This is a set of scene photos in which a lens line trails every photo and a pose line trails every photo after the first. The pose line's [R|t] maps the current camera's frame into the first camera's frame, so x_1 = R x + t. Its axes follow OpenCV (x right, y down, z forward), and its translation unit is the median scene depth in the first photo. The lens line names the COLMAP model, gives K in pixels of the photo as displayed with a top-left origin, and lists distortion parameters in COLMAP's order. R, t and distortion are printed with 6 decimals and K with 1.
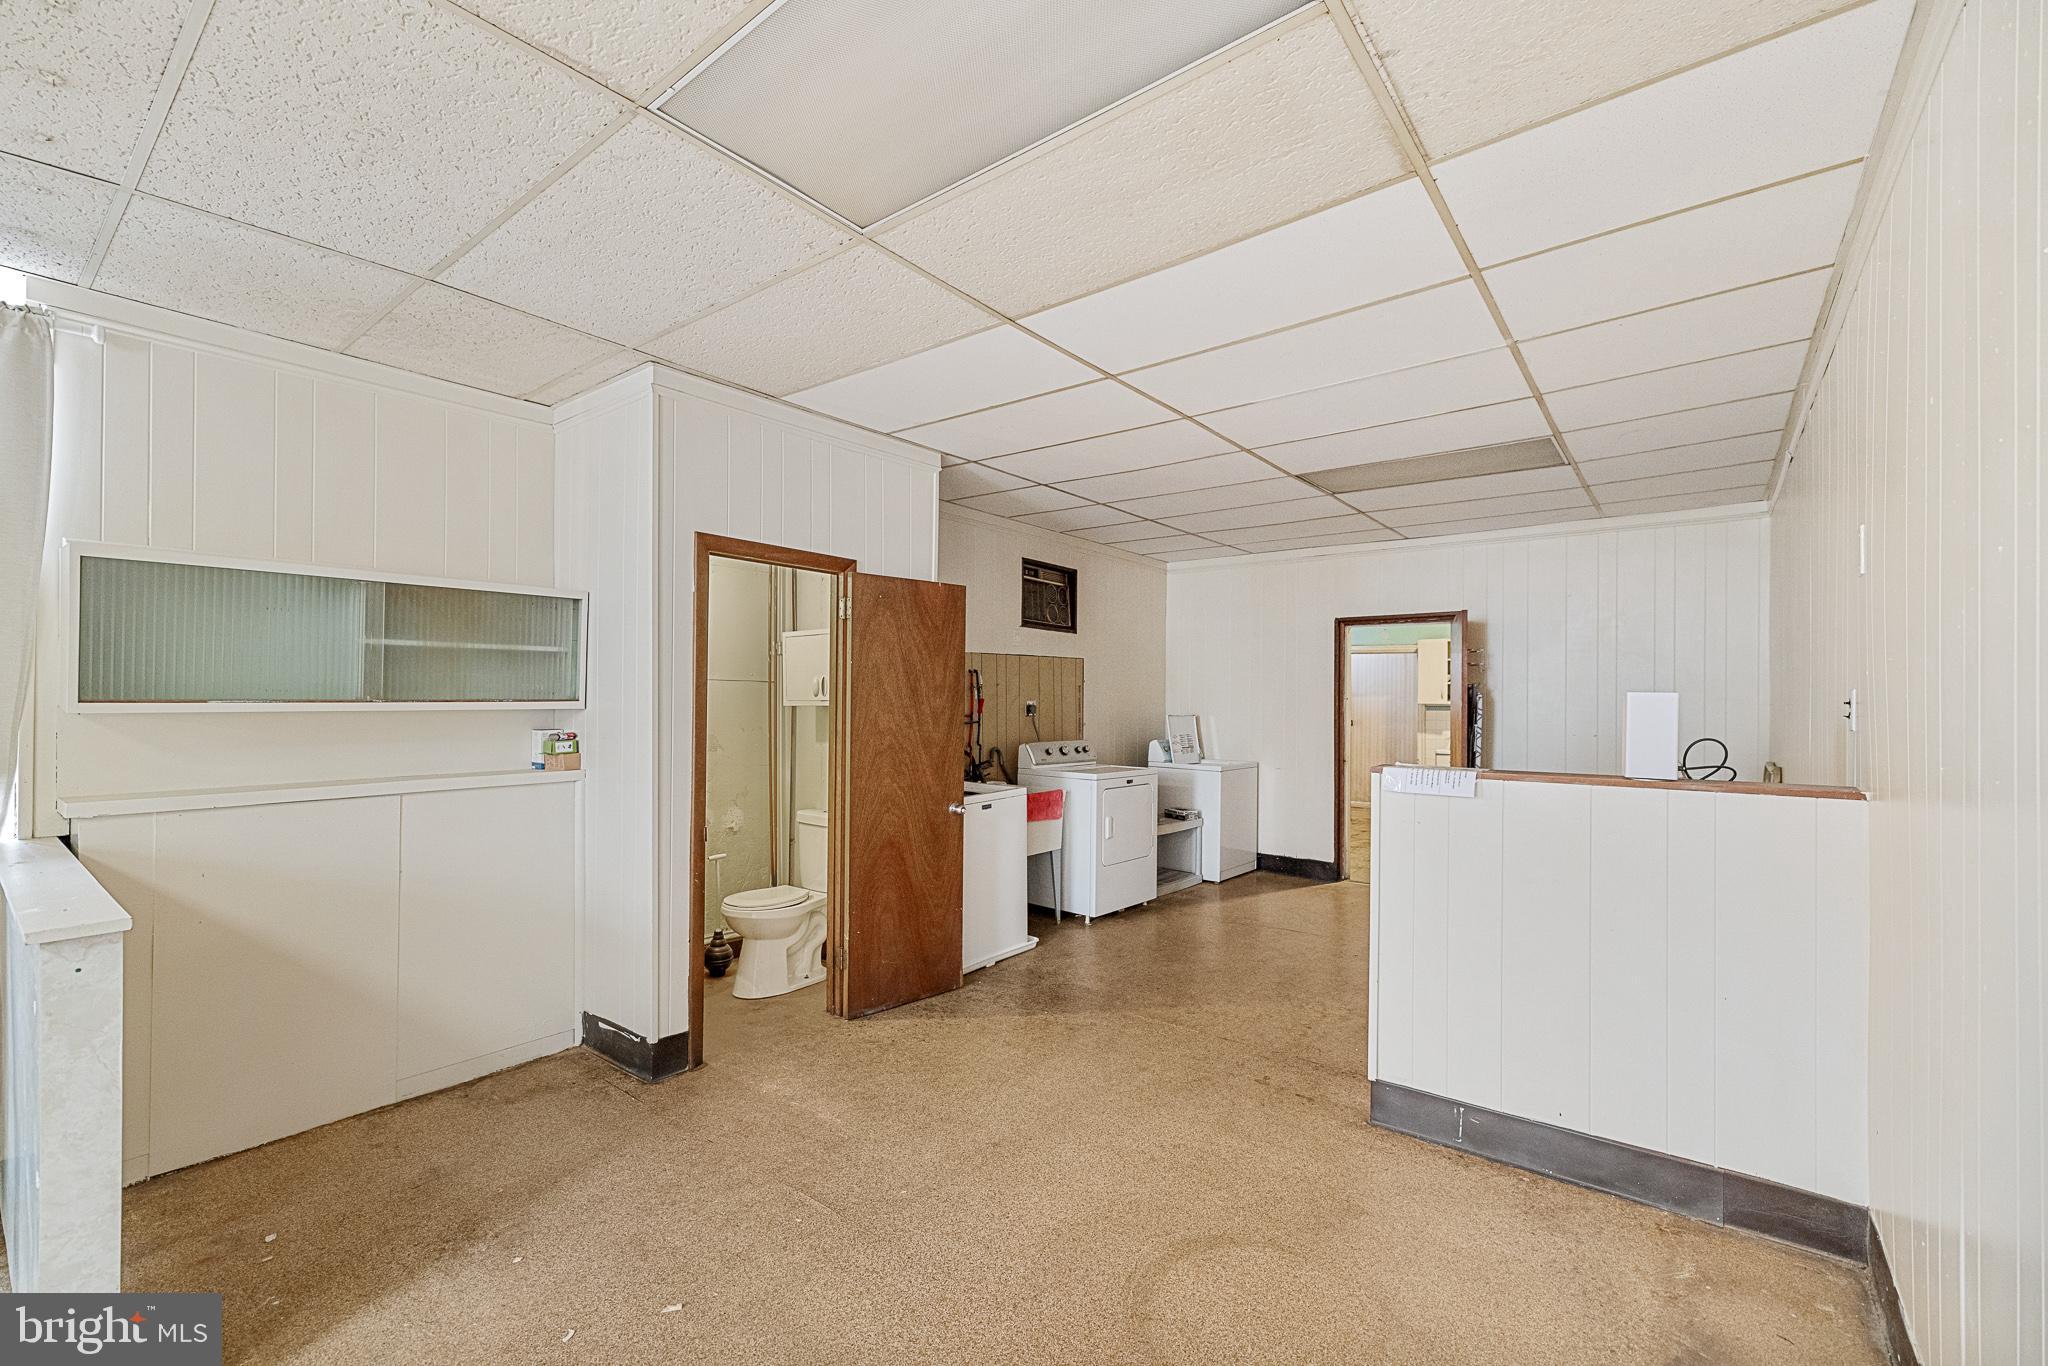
lens RADIAL K [[851.1, 0, 1028.0], [0, 851.1, 699.8], [0, 0, 1]] dist [-0.000801, 0.000134]
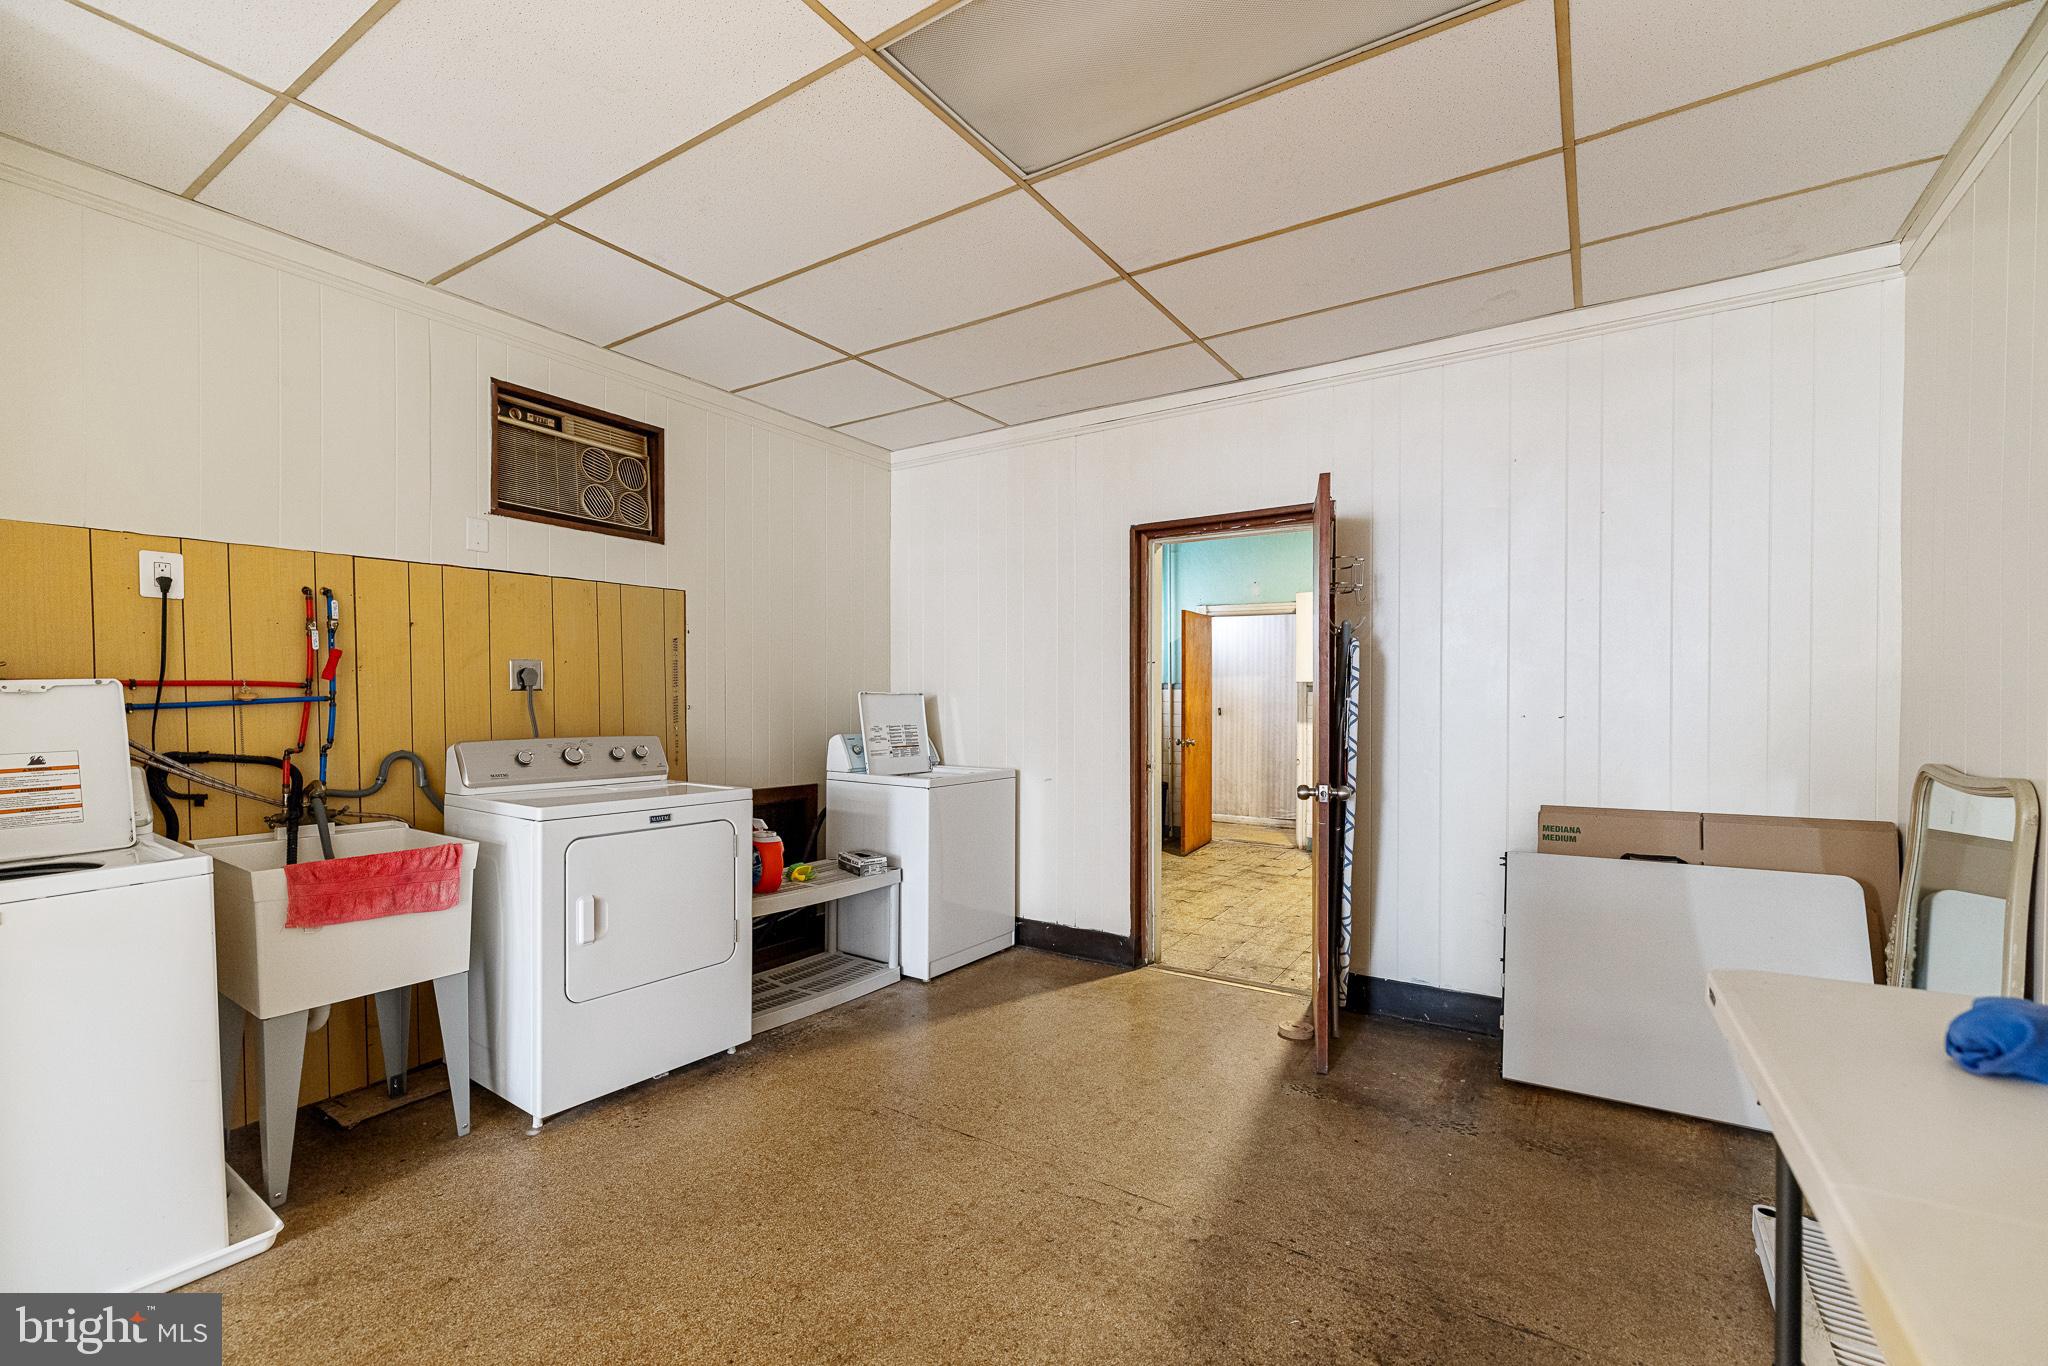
lens RADIAL K [[875.8, 0, 1019.8], [0, 875.8, 707.7], [0, 0, 1]] dist [0.001637, 0.000009]
pose [[0.996617, -0.007569, 0.081840, 0.242461], [0.006582, 0.999902, 0.012322, 0.023605], [-0.081925, -0.011741, 0.996569, 0.412891]]
